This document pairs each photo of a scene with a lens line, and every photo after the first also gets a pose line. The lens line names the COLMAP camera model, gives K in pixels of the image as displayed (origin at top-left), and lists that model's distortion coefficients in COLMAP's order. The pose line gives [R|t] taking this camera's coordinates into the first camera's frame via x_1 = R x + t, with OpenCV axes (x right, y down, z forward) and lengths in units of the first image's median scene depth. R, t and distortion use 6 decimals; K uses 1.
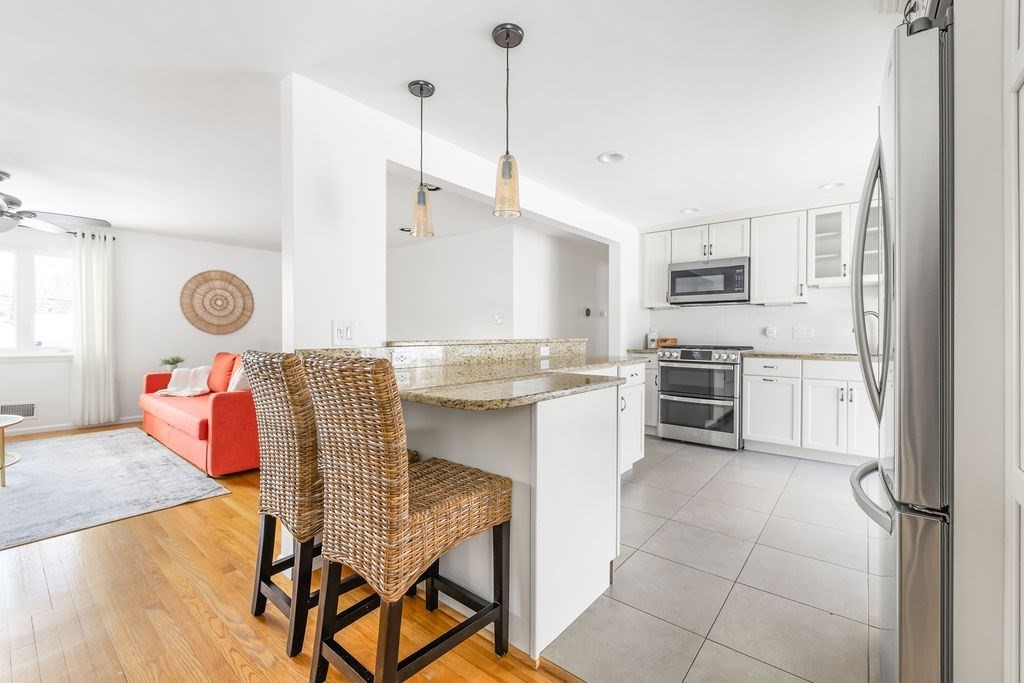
lens RADIAL K [[433.5, 0, 518.0], [0, 433.5, 334.3], [0, 0, 1]] dist [-0.009596, 0.000043]
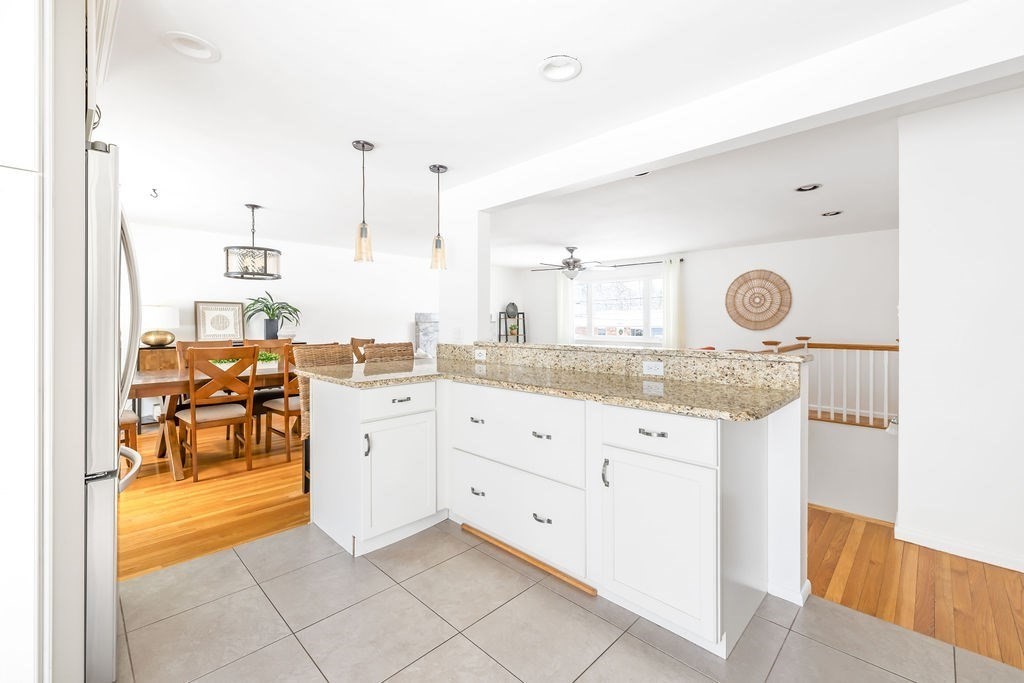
lens RADIAL K [[433.5, 0, 503.1], [0, 433.5, 322.3], [0, 0, 1]] dist [-0.009596, 0.000043]
pose [[-0.109001, -0.001468, -0.994041, 0.590900], [-0.000784, 0.999999, -0.001391, -0.023685], [0.994041, 0.000628, -0.109002, 0.676995]]
